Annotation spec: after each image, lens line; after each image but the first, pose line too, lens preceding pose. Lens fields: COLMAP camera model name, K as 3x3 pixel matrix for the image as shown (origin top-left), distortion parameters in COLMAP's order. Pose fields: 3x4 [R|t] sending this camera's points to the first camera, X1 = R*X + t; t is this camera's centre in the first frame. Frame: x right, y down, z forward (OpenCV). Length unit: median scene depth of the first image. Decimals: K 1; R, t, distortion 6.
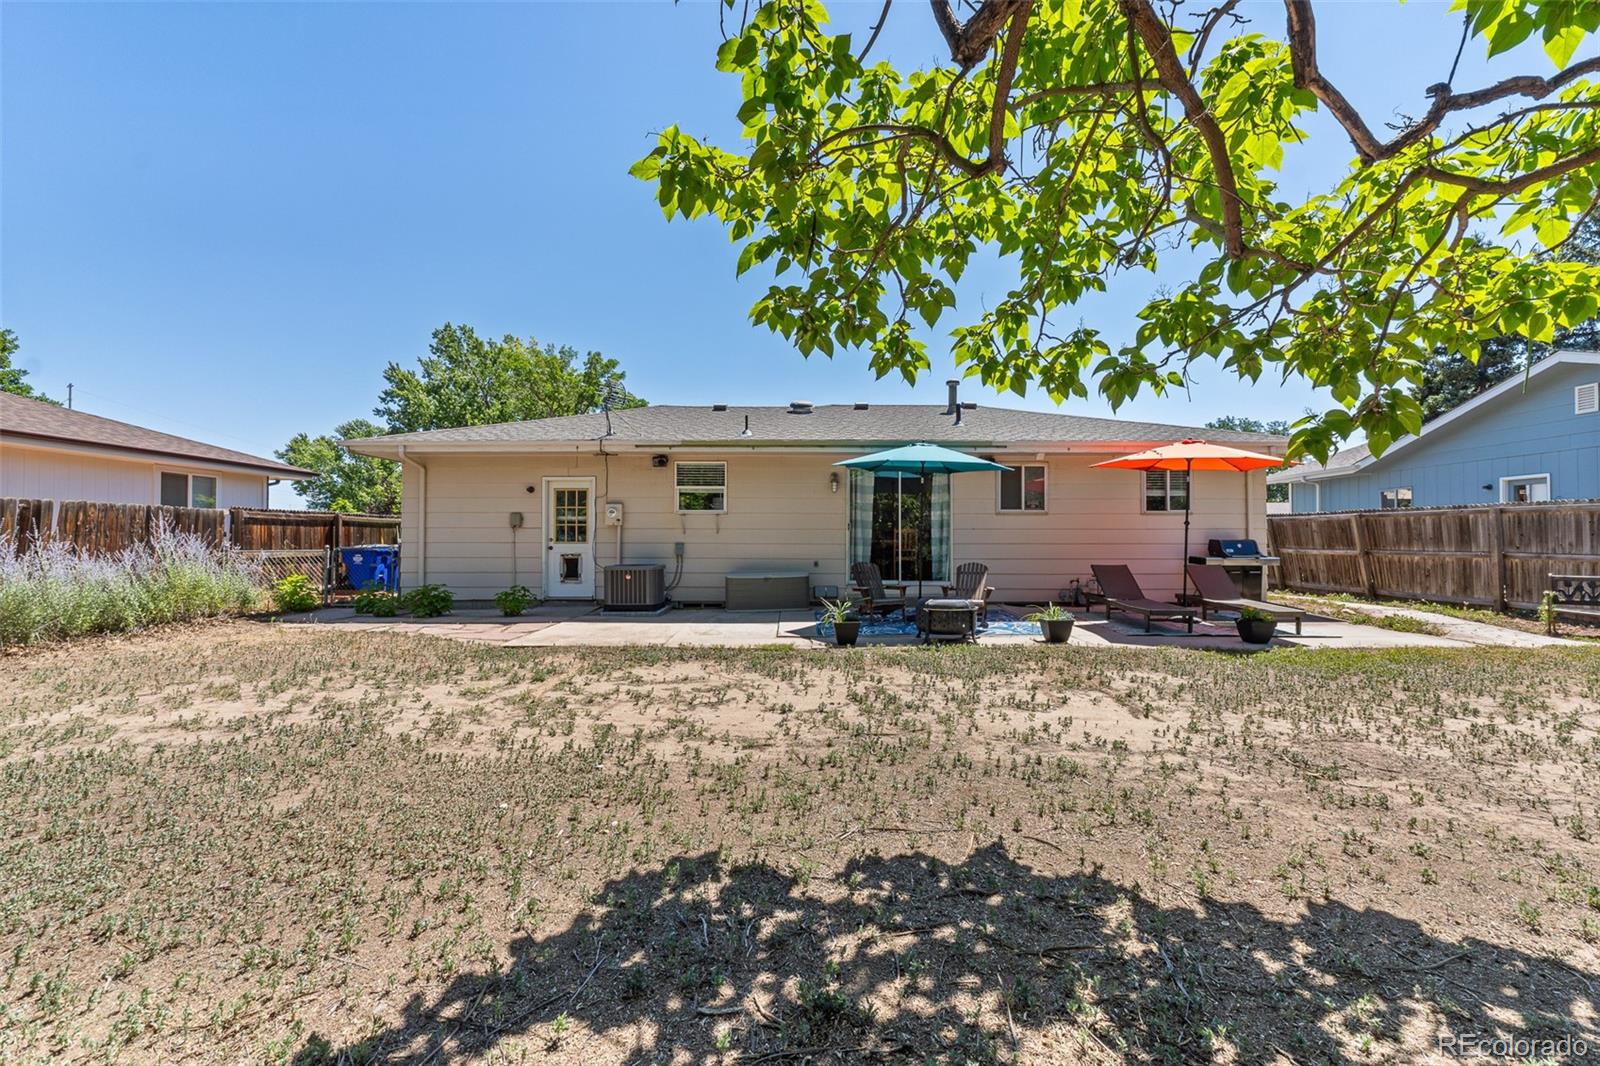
lens RADIAL K [[671.7, 0, 800.5], [0, 671.7, 506.1], [0, 0, 1]] dist [0.000622, -0.000005]
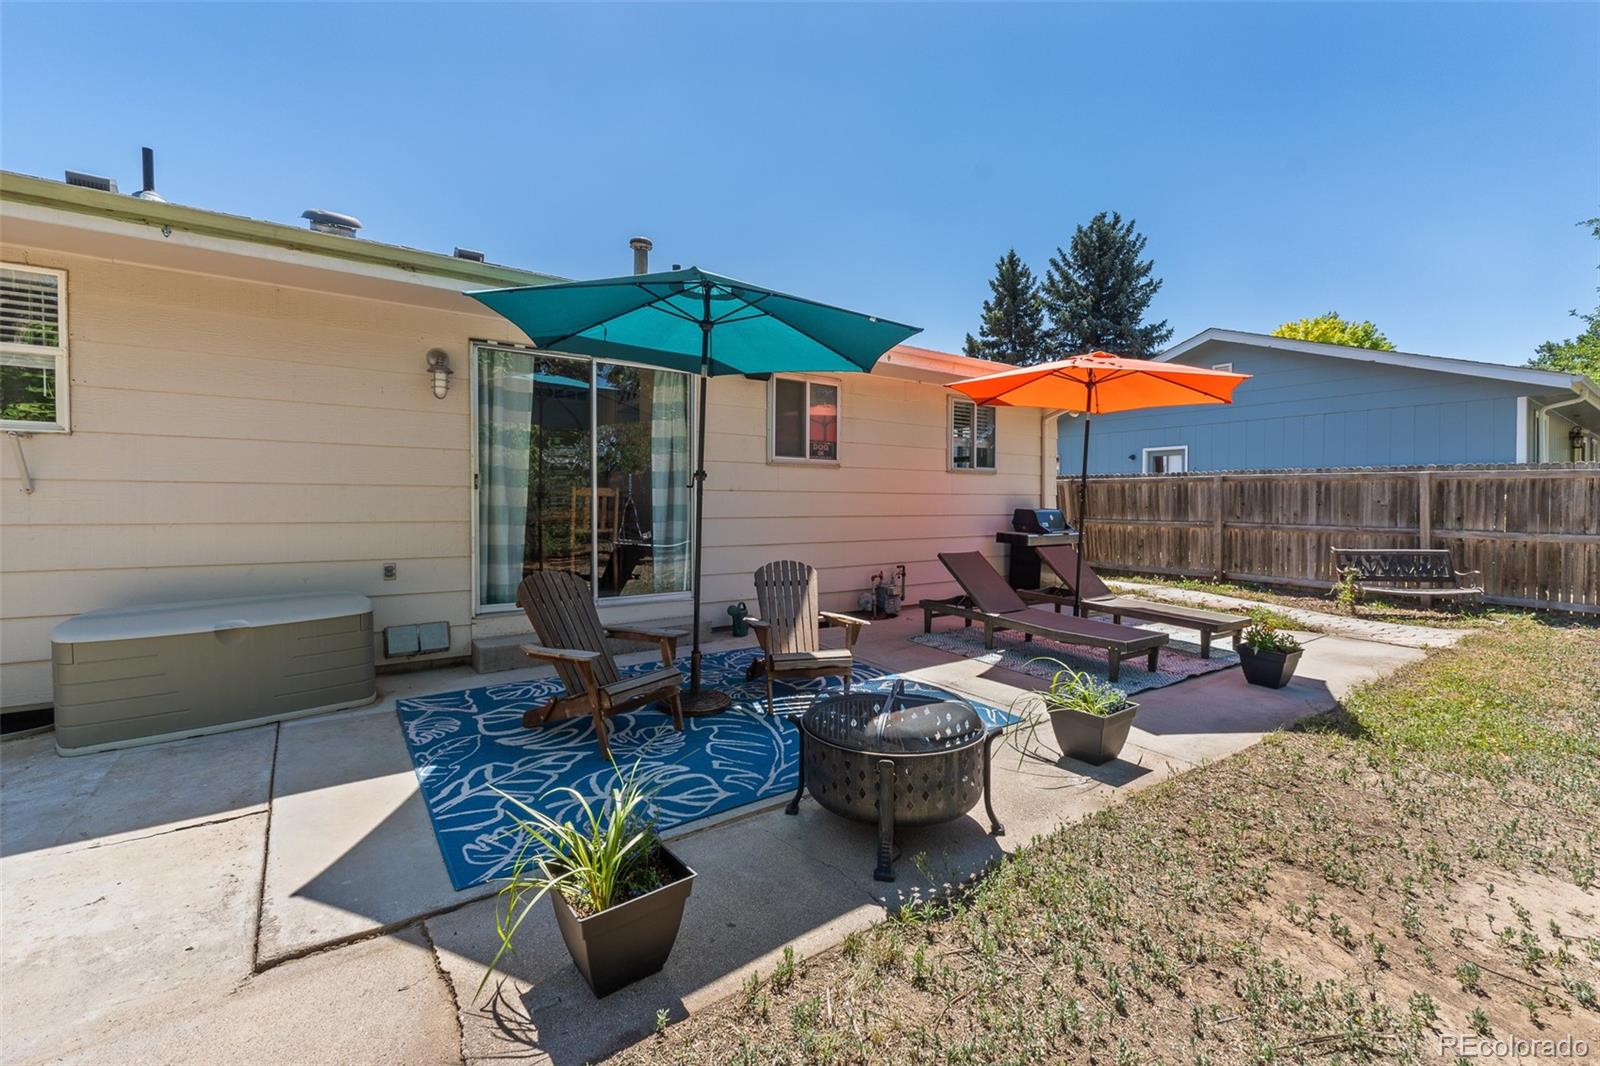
lens RADIAL K [[671.7, 0, 800.5], [0, 671.7, 506.1], [0, 0, 1]] dist [0.000622, -0.000005]
pose [[0.802933, 0.000116, 0.596070, -0.017169], [-0.032709, 0.998502, 0.043867, 0.021673], [-0.595172, -0.054719, 0.801733, 0.546214]]
